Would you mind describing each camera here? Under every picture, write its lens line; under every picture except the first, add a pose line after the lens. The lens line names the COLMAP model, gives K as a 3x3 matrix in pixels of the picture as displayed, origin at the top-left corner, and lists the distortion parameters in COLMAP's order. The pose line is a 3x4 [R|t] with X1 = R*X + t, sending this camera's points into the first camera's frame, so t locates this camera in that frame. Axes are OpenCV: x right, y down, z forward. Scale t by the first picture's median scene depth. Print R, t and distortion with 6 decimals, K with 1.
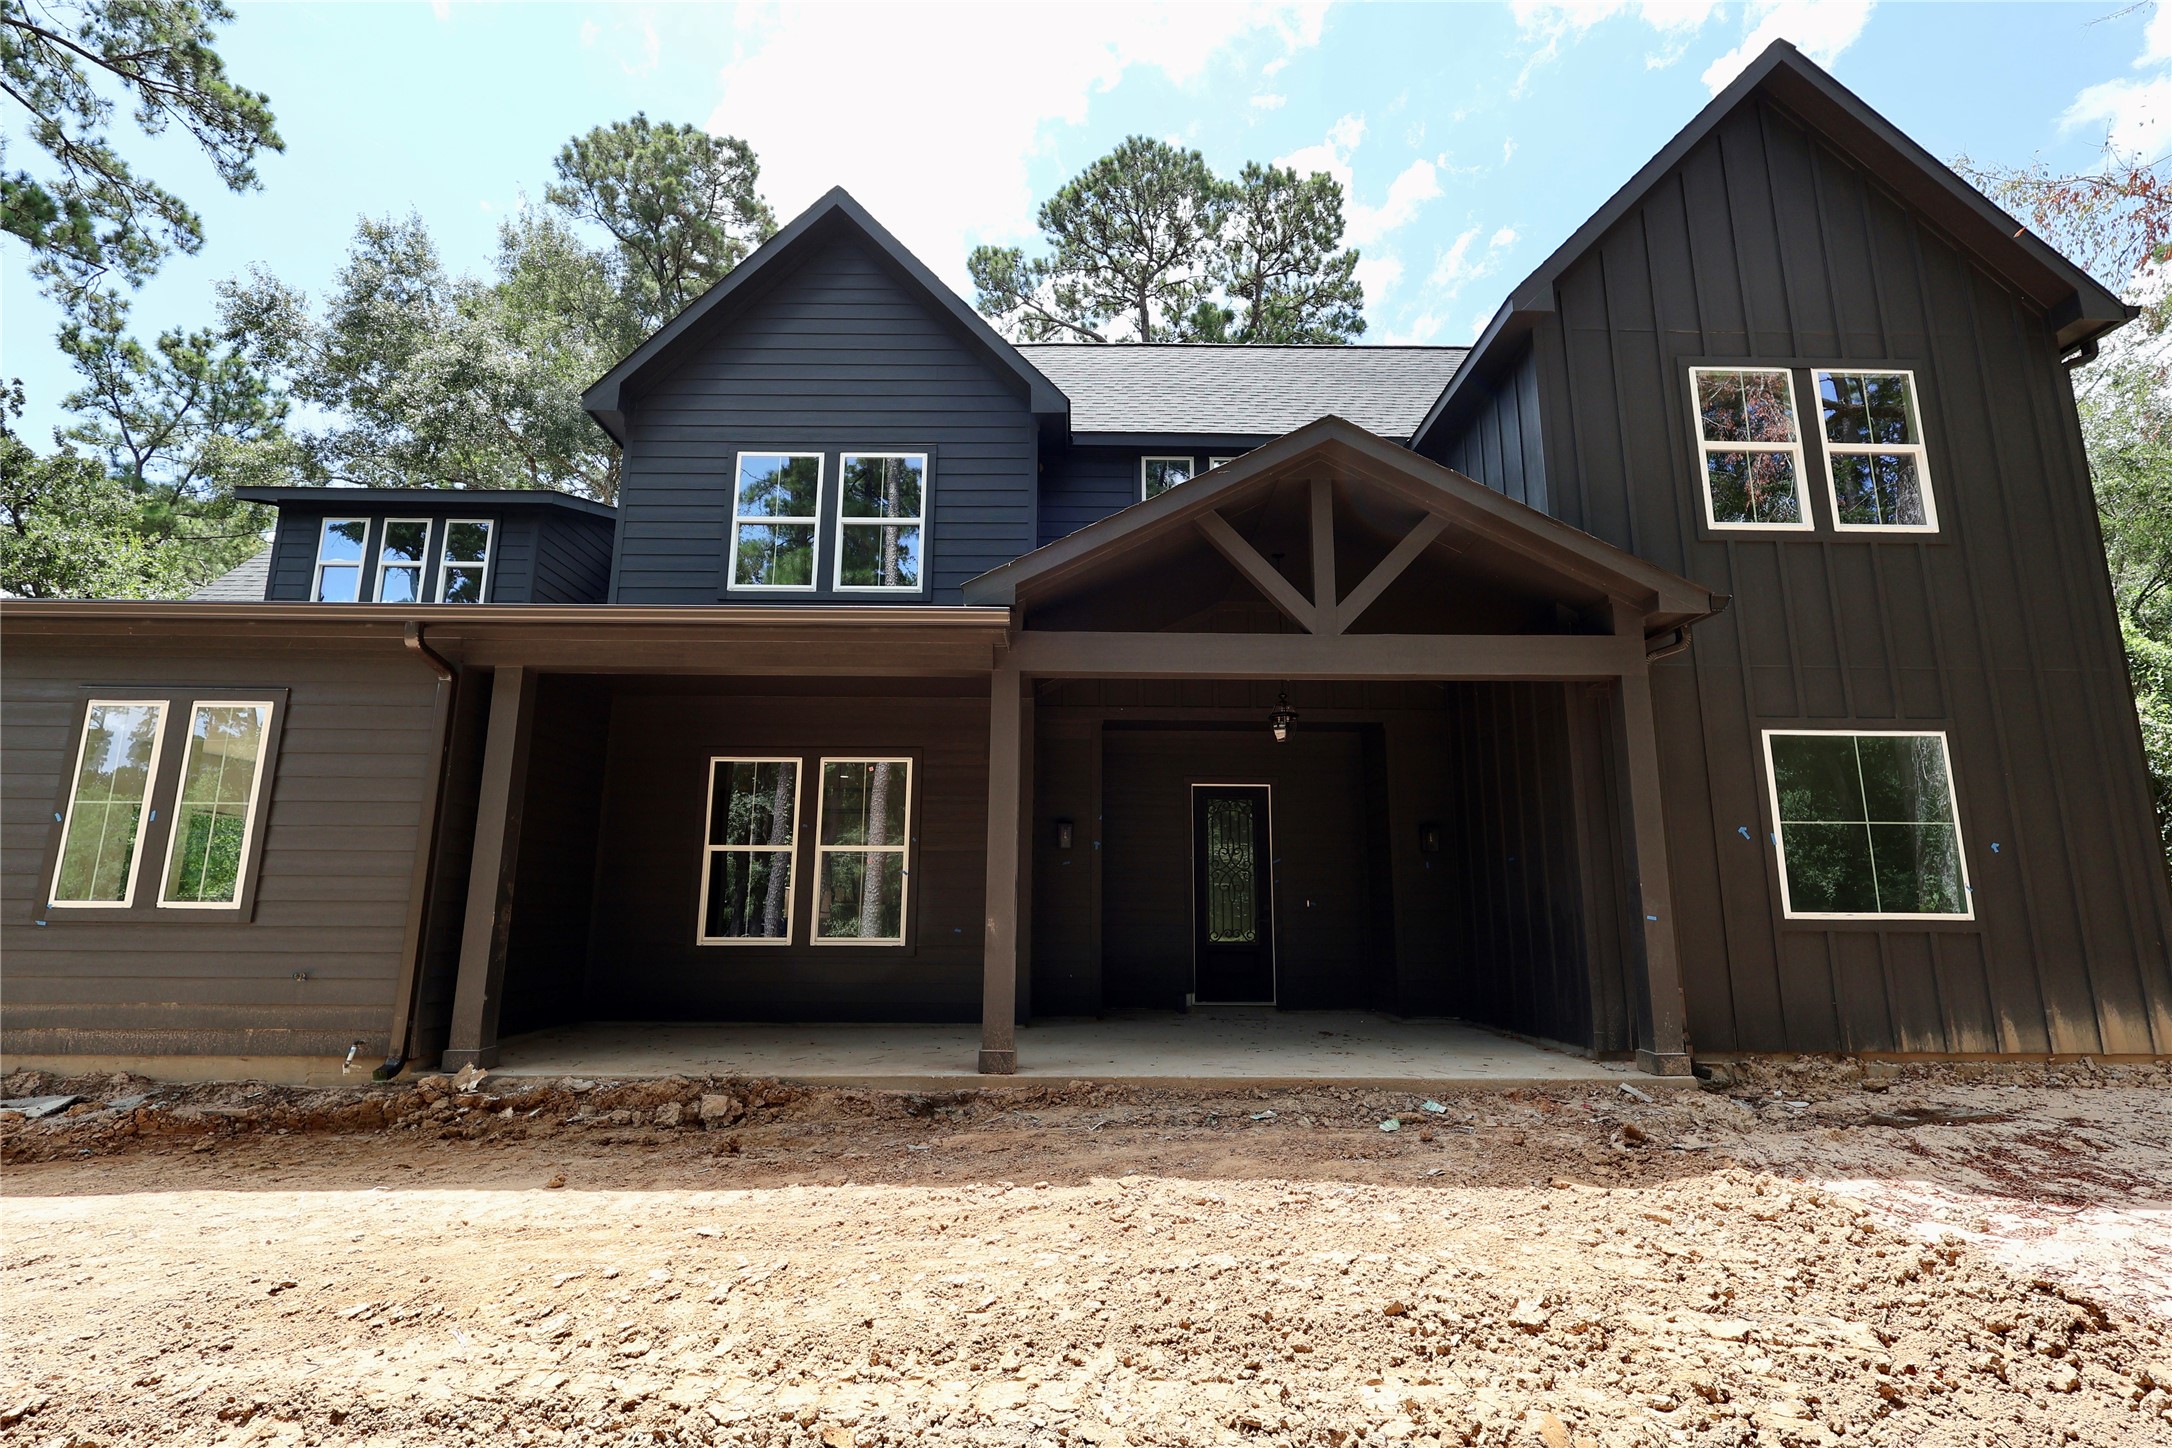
lens RADIAL K [[1003.7, 0, 1086.0], [0, 1003.7, 724.0], [0, 0, 1]] dist [-0.001627, -0.000099]
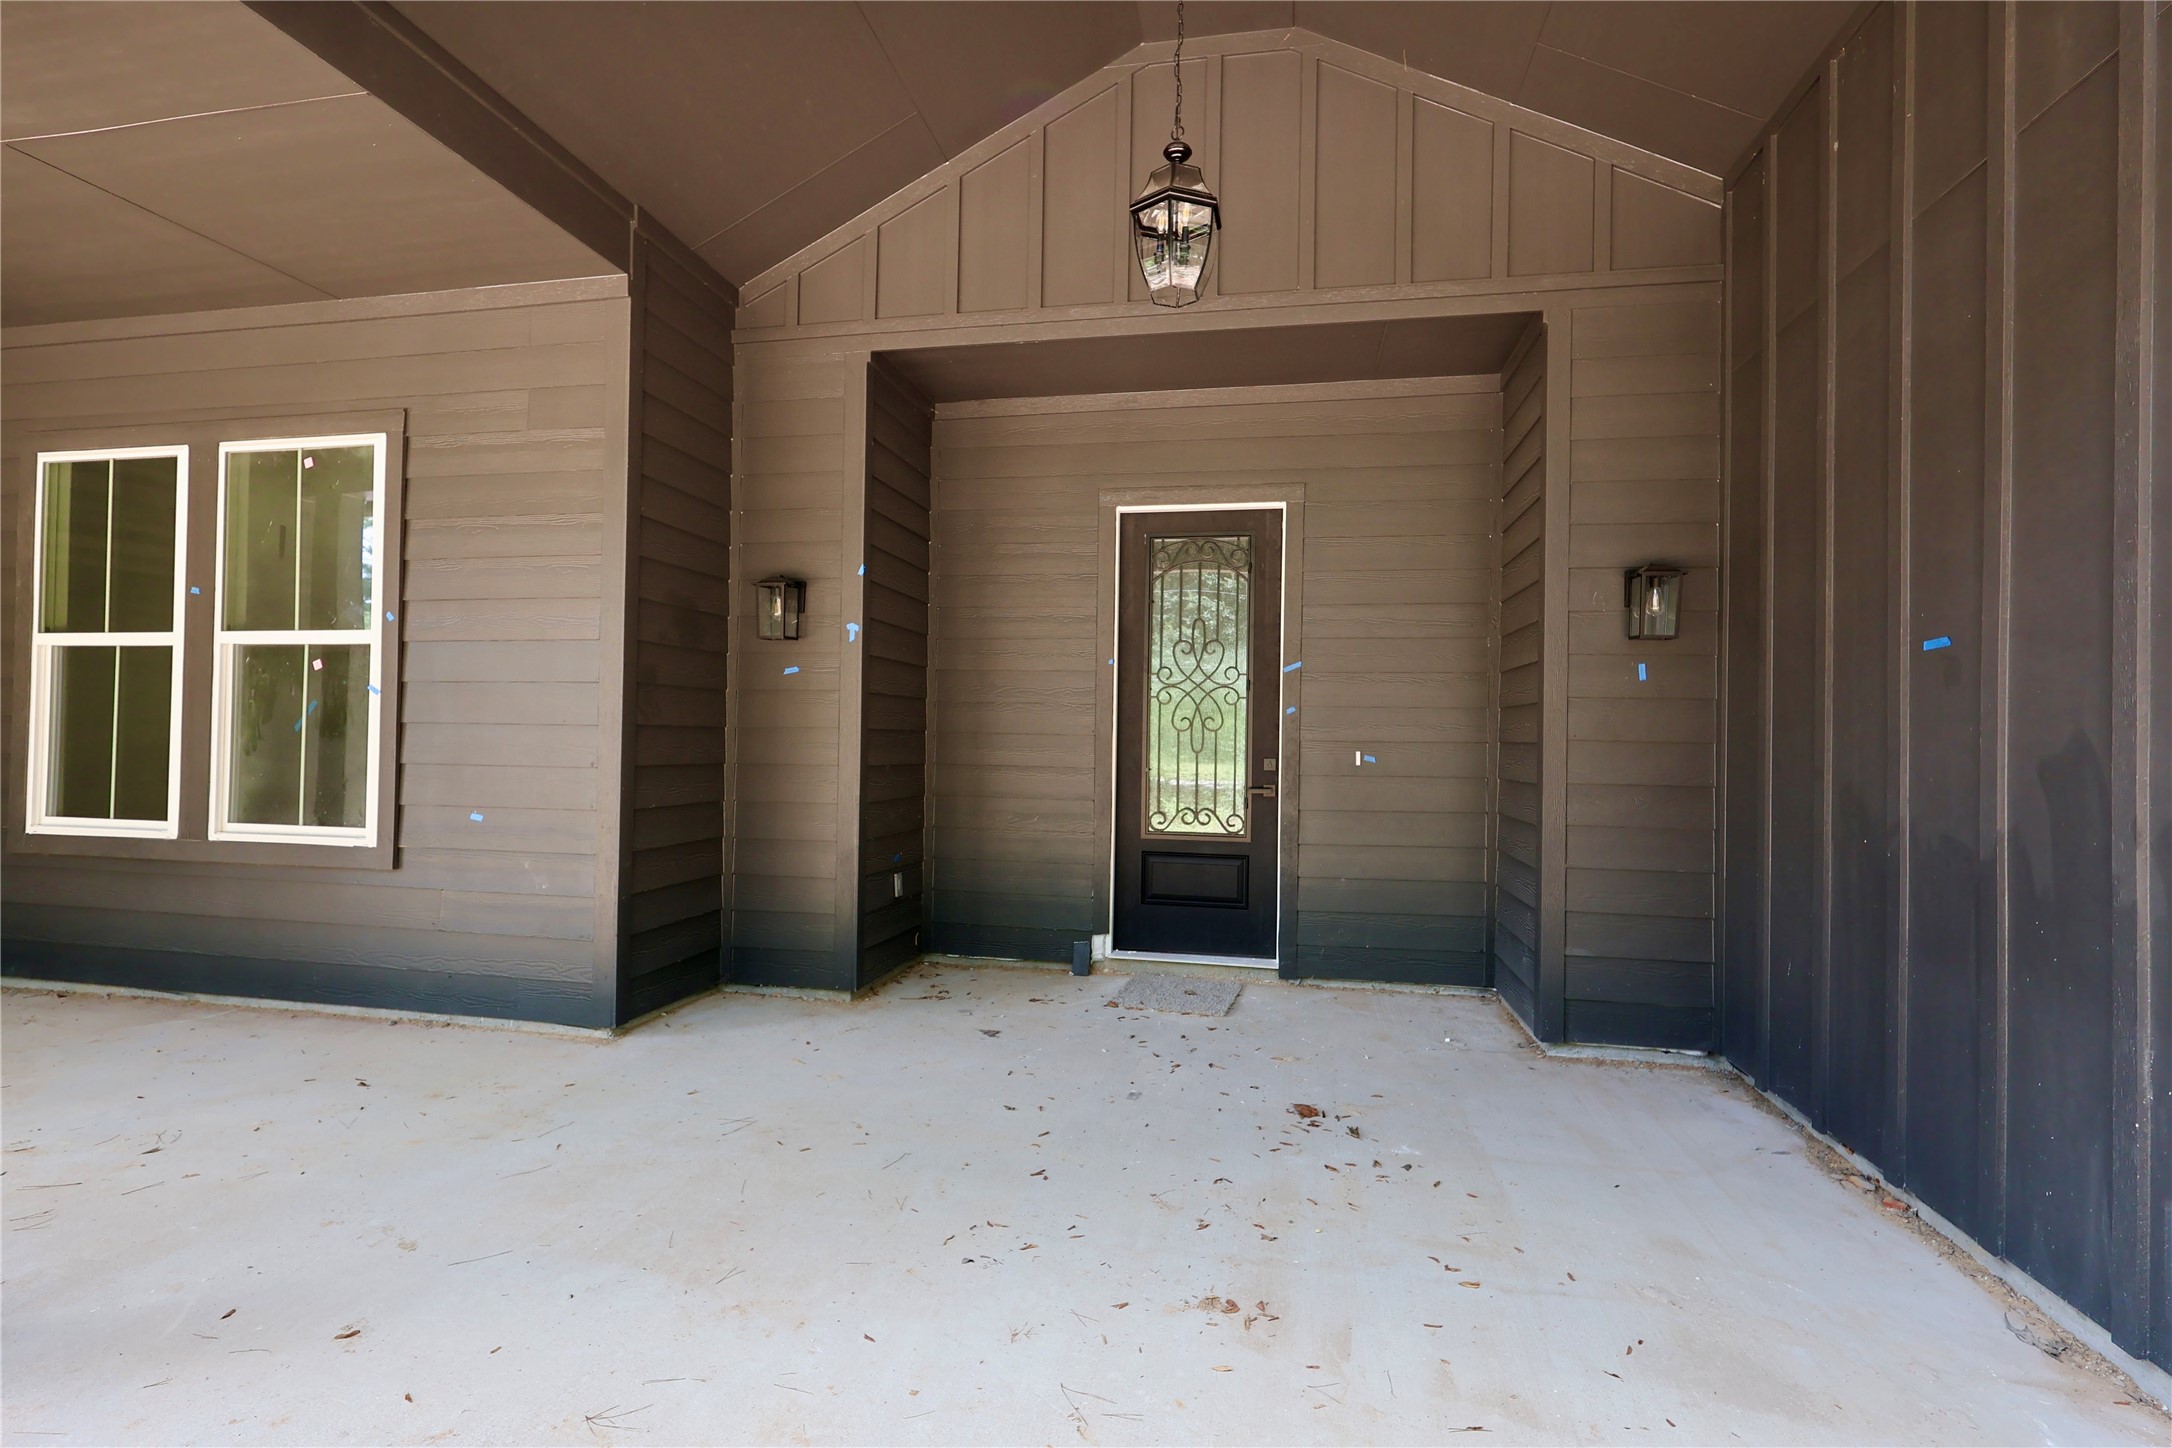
lens RADIAL K [[1003.7, 0, 1086.0], [0, 1003.7, 724.0], [0, 0, 1]] dist [-0.001627, -0.000099]
pose [[0.977567, 0.002727, -0.210605, 0.204184], [0.032184, 0.986240, 0.162159, 0.088645], [0.208149, -0.165300, 0.964028, 0.552684]]
